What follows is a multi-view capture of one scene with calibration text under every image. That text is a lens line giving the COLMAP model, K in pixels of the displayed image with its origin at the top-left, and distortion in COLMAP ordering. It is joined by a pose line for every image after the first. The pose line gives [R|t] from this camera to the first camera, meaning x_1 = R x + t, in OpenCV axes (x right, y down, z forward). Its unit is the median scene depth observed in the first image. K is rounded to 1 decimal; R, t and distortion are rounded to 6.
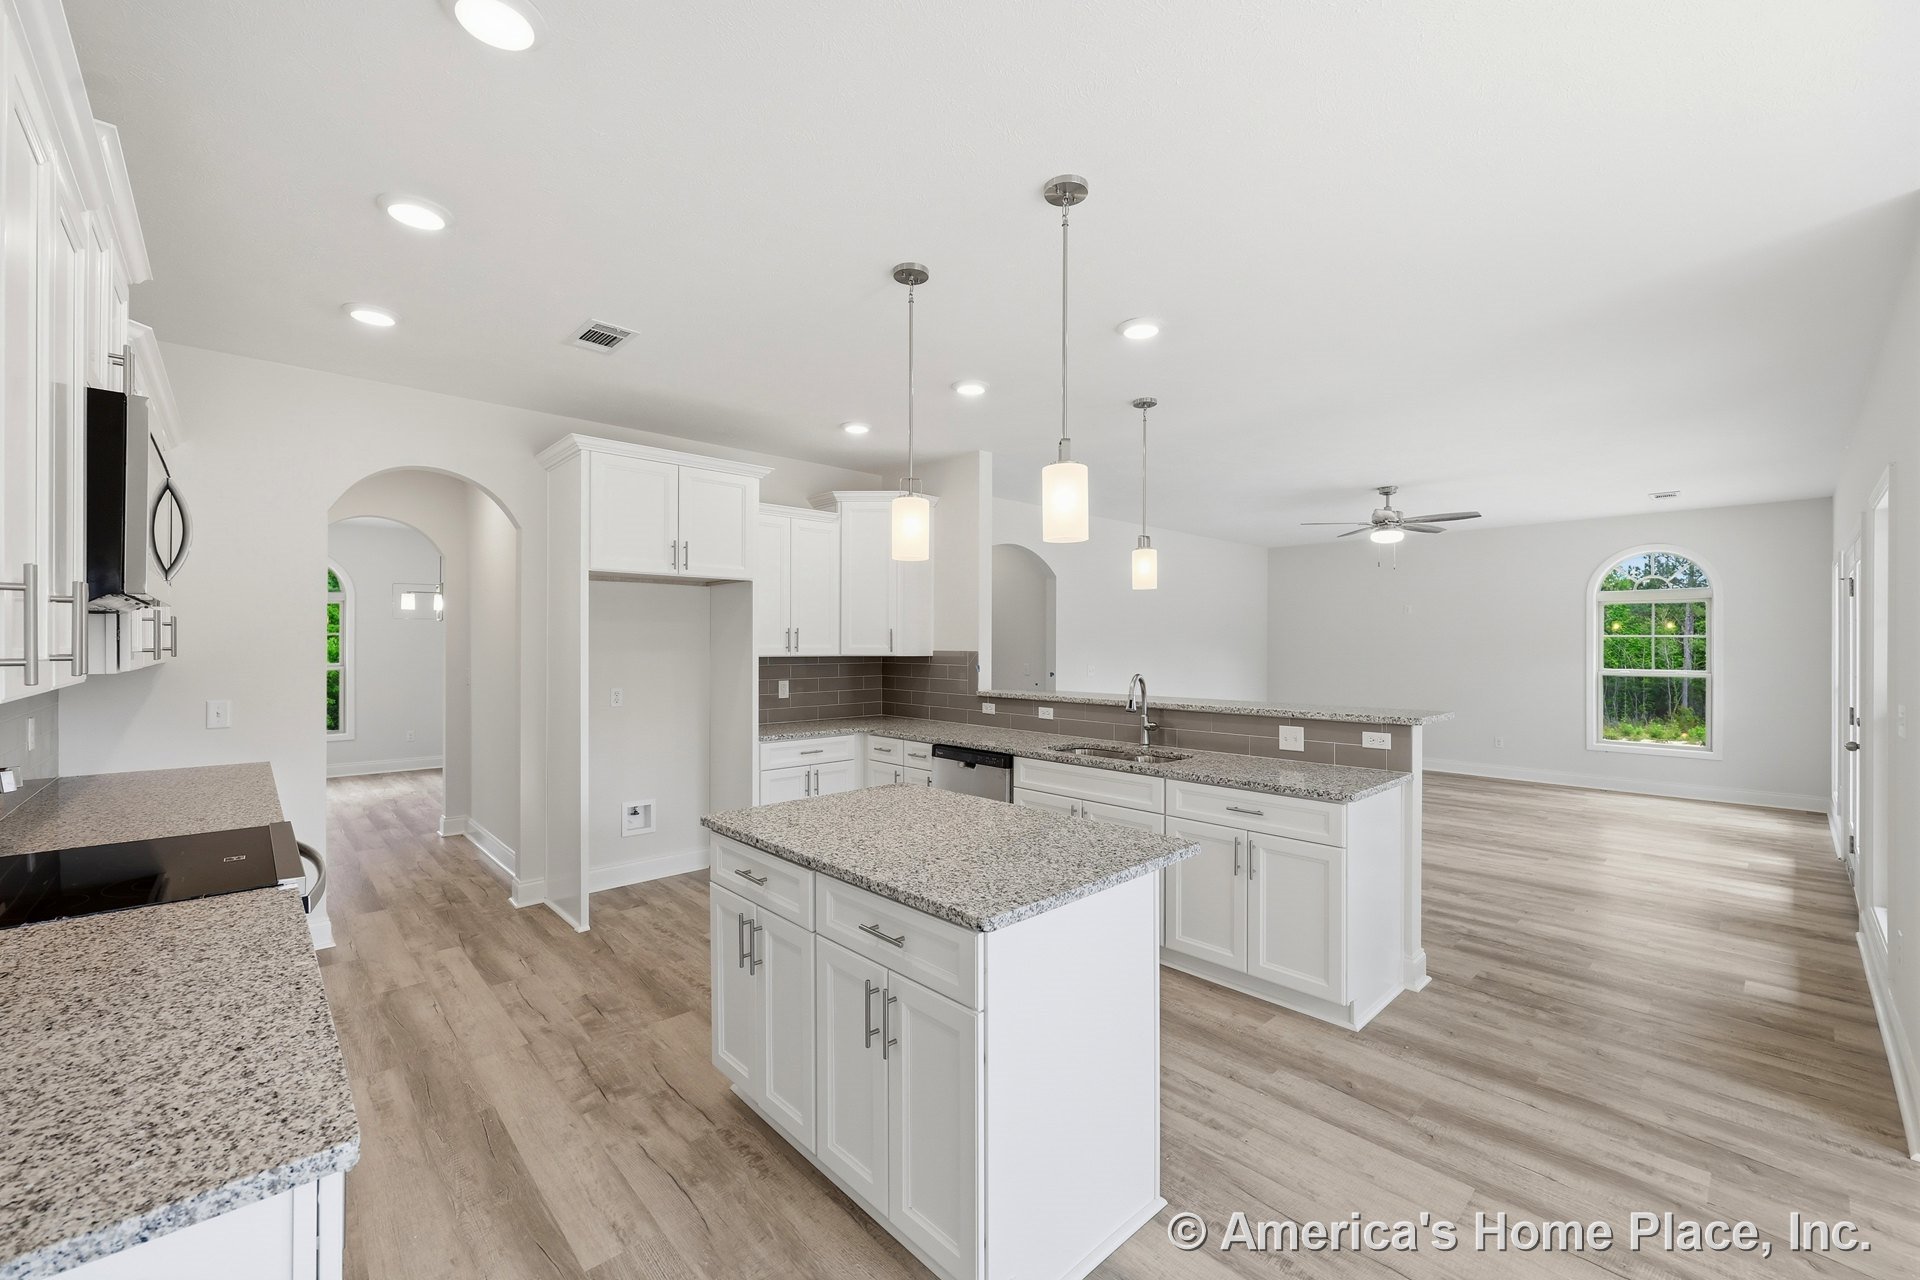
lens RADIAL K [[775.8, 0, 959.3], [0, 775.8, 641.6], [0, 0, 1]] dist [0.001725, 0.000300]
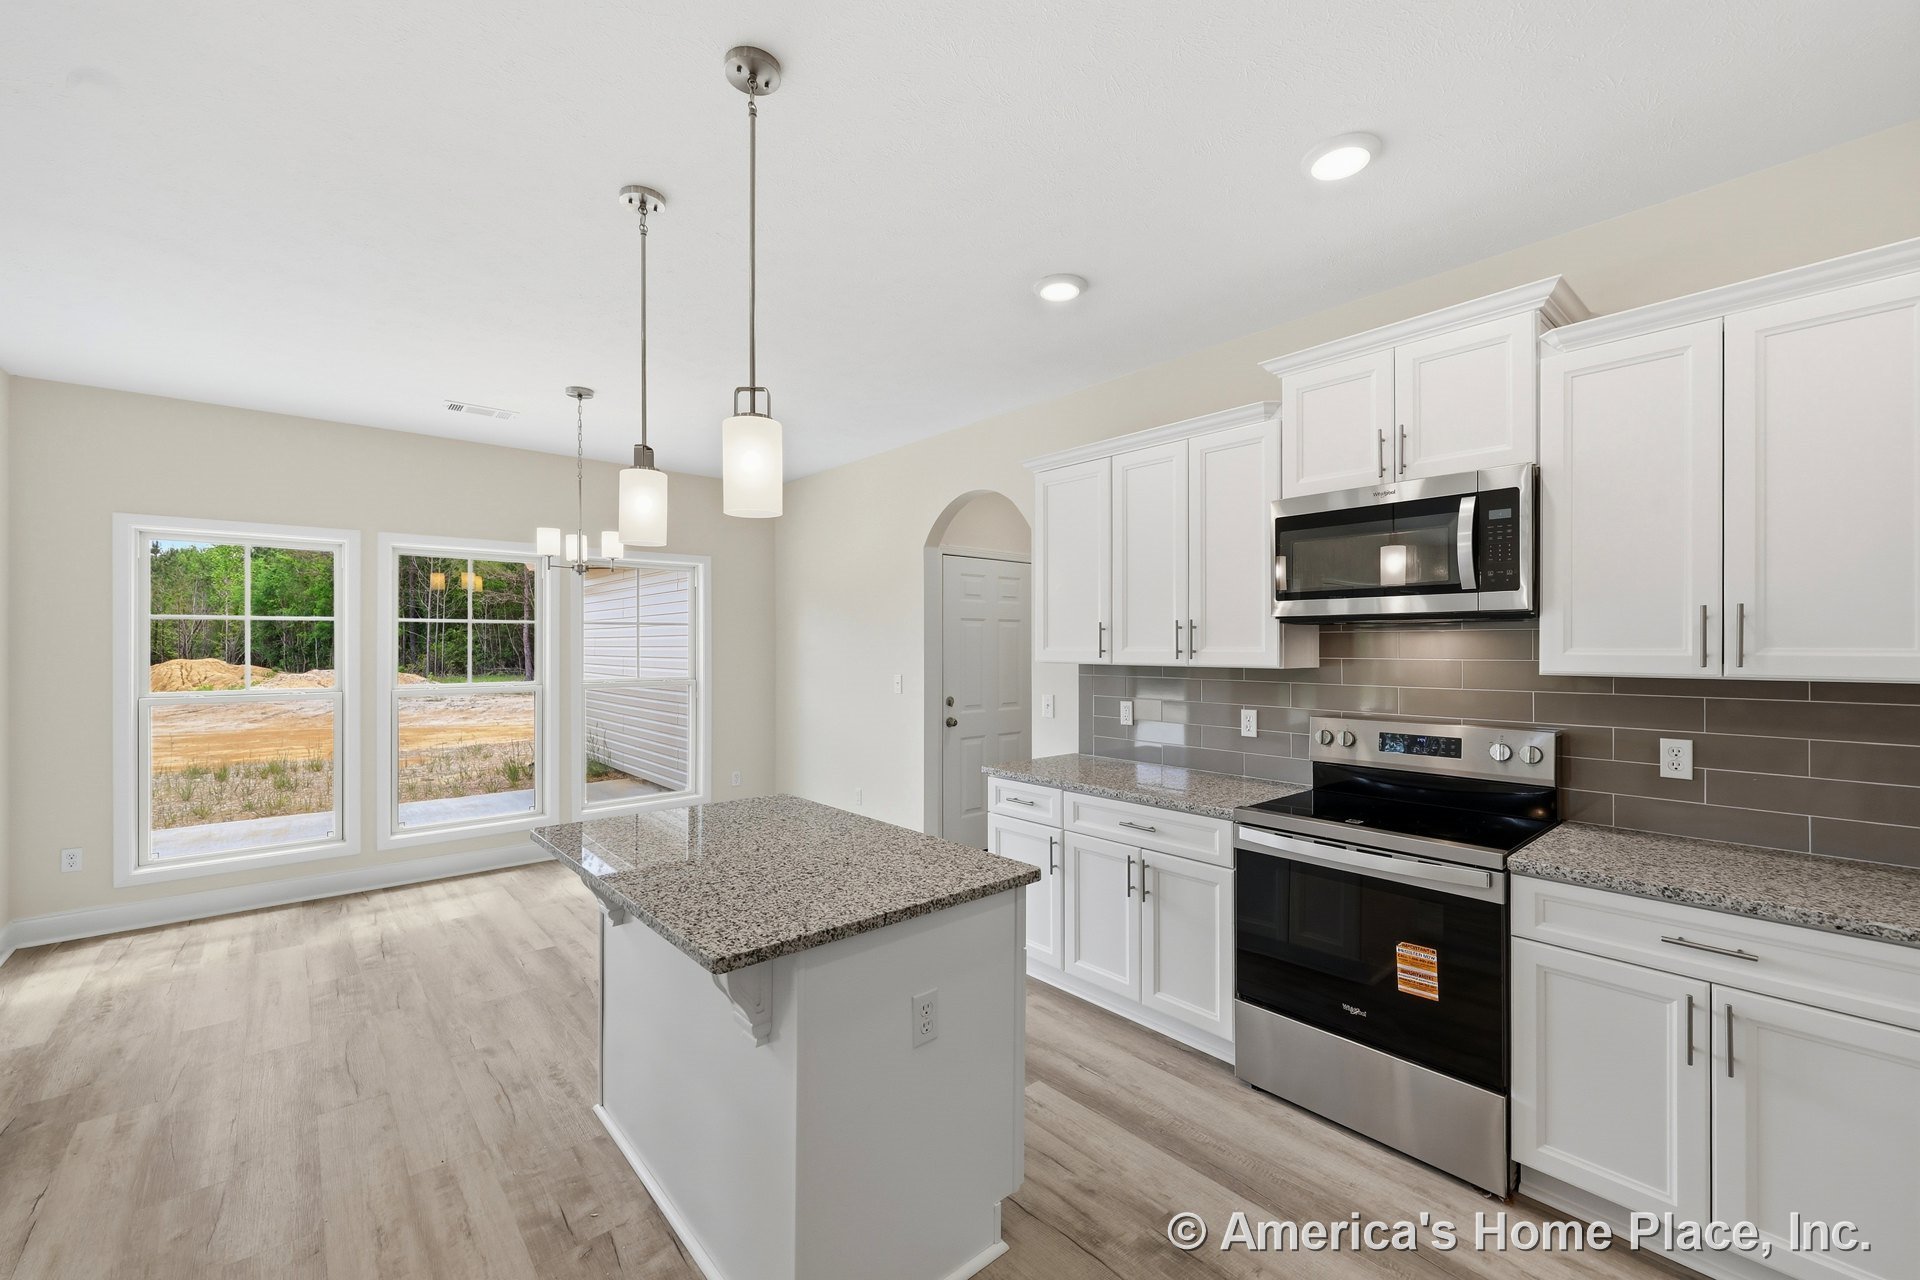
lens RADIAL K [[775.8, 0, 953.2], [0, 775.8, 647.4], [0, 0, 1]] dist [0.001725, 0.000300]
pose [[-0.999367, -0.005703, 0.035114, -0.168574], [-0.005806, 0.999979, -0.002824, 0.003066], [-0.035097, -0.003026, -0.999379, 1.141583]]
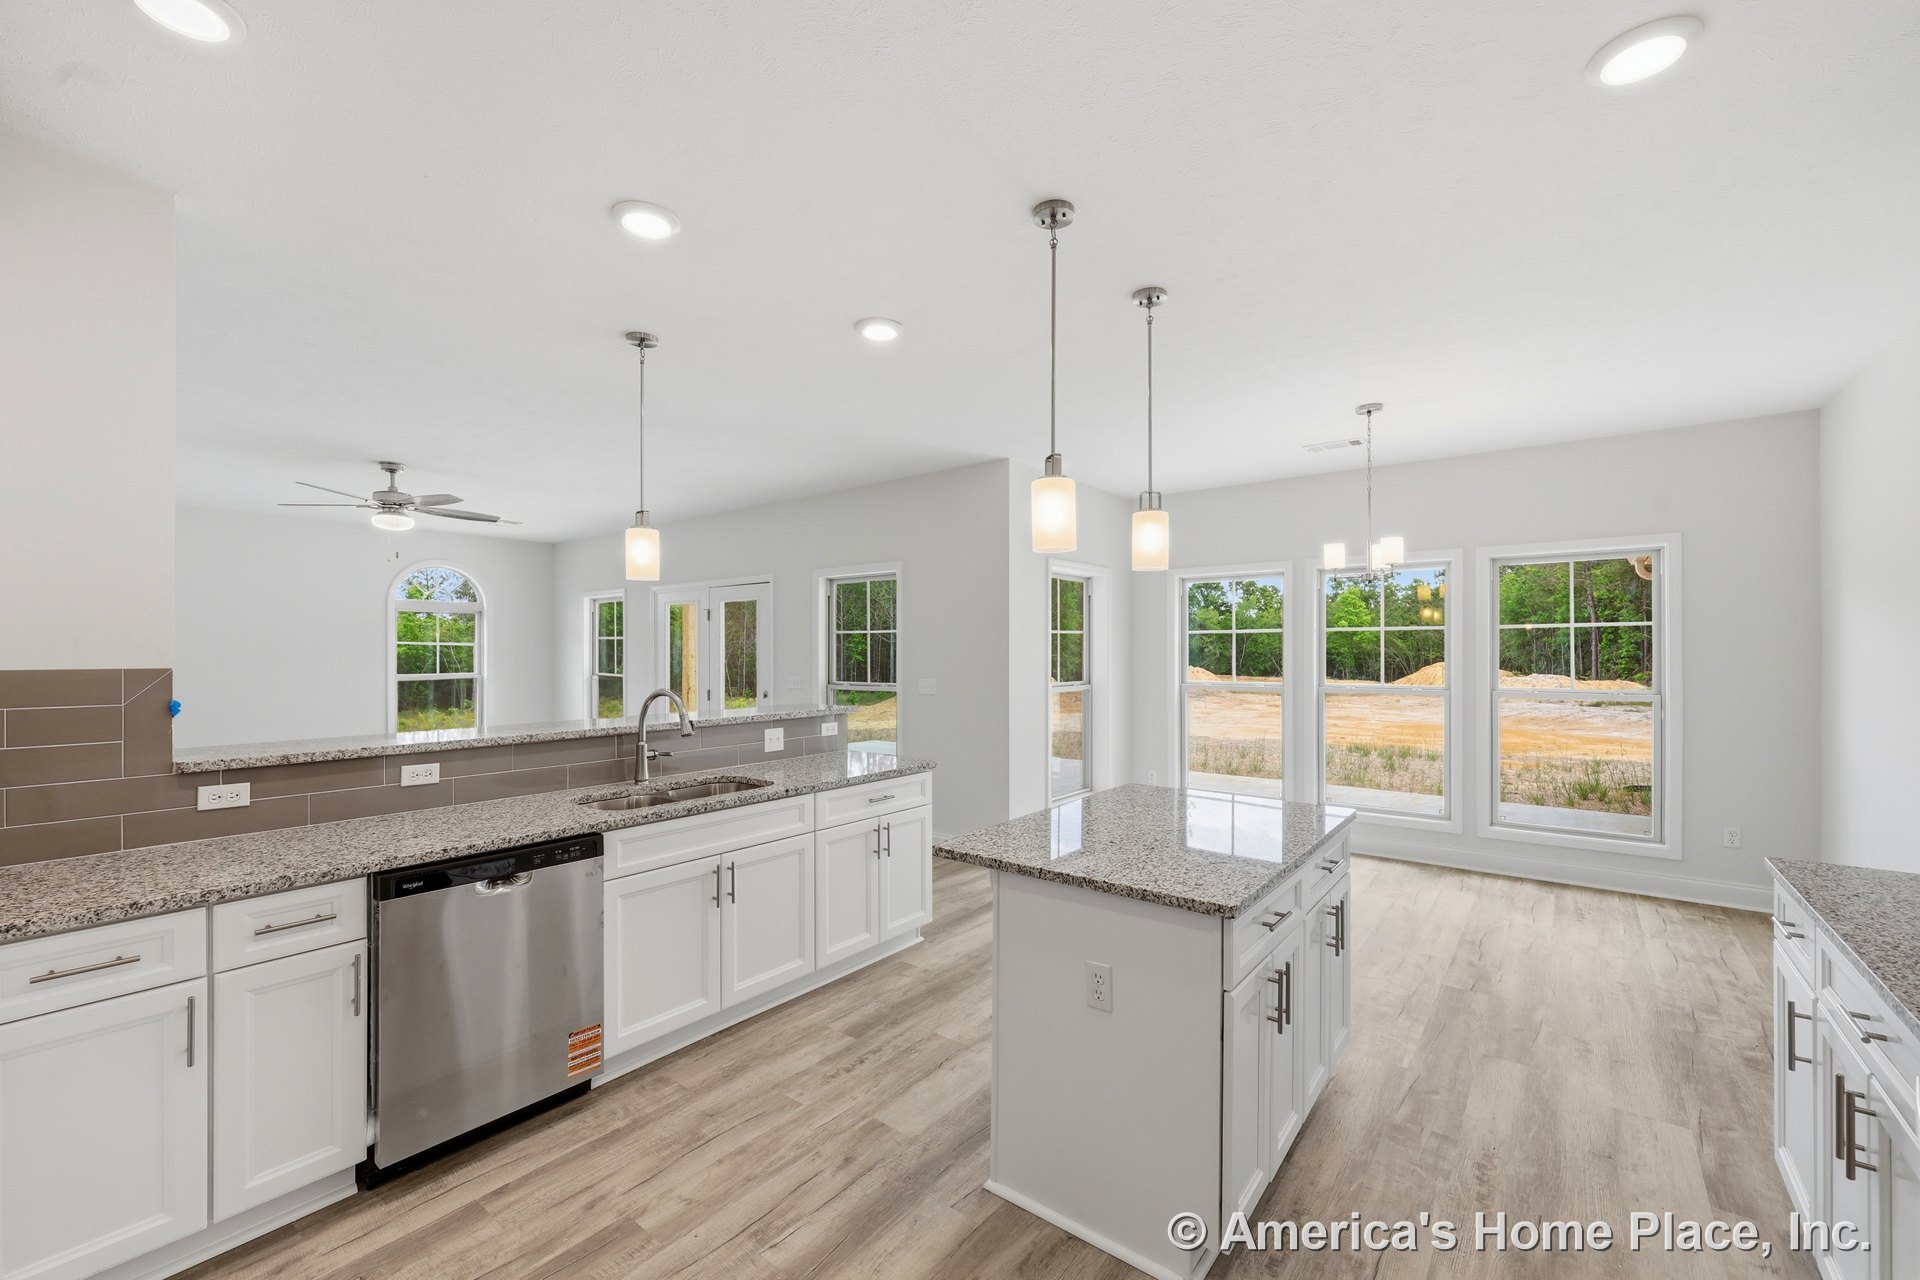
lens RADIAL K [[775.8, 0, 967.2], [0, 775.8, 651.7], [0, 0, 1]] dist [0.001725, 0.000300]
pose [[-0.153162, -0.003208, 0.988196, -0.617049], [-0.002435, 0.999993, 0.002869, 0.000928], [-0.988198, -0.001966, -0.153168, 0.850525]]
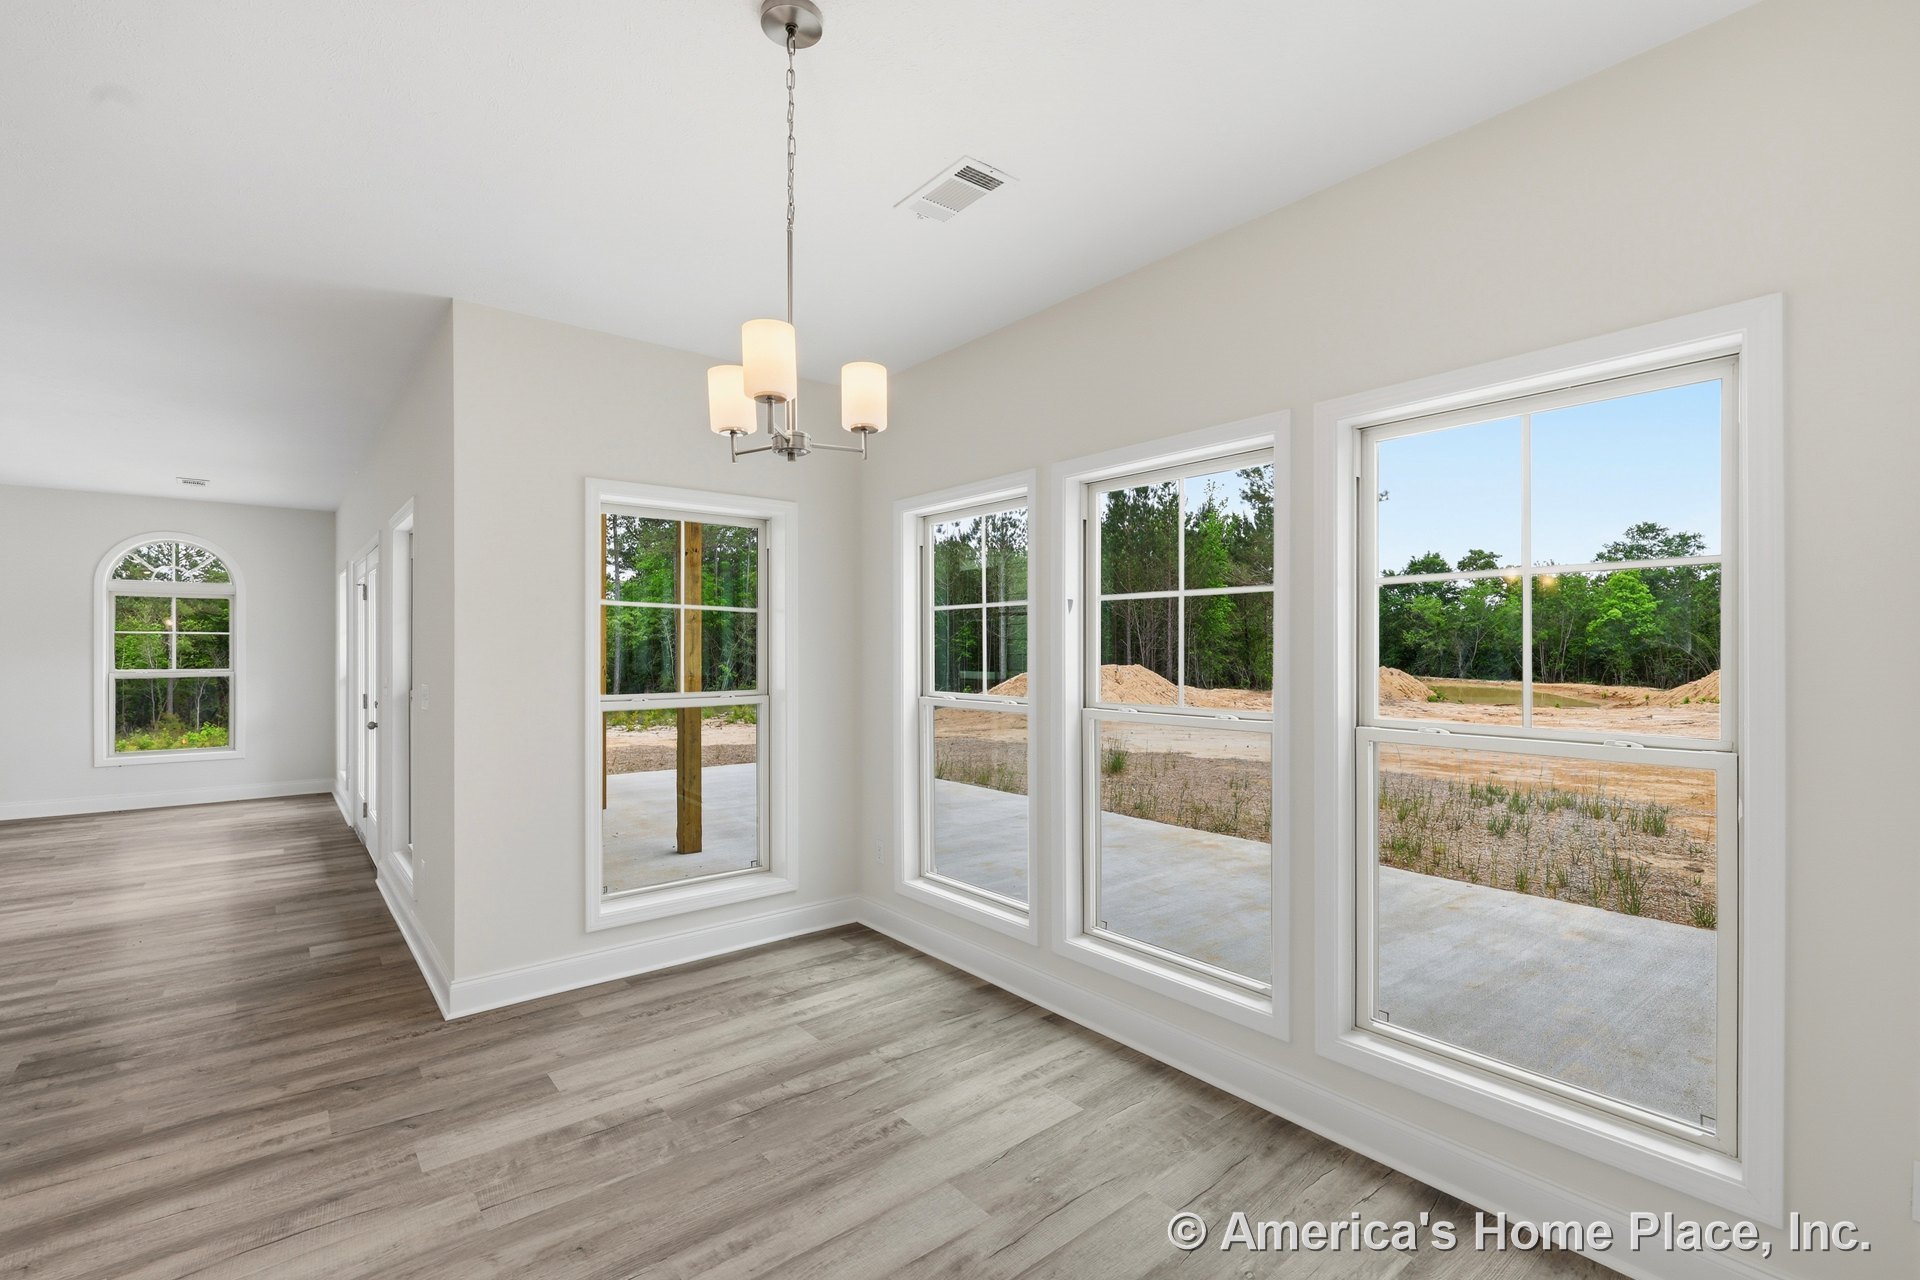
lens RADIAL K [[854.4, 0, 964.5], [0, 854.4, 651.3], [0, 0, 1]] dist [0.000528, -0.000618]
pose [[0.064606, -0.006285, 0.997891, -0.103584], [-0.003742, 0.999972, 0.006541, 0.009418], [-0.997904, -0.004156, 0.064581, 0.009858]]
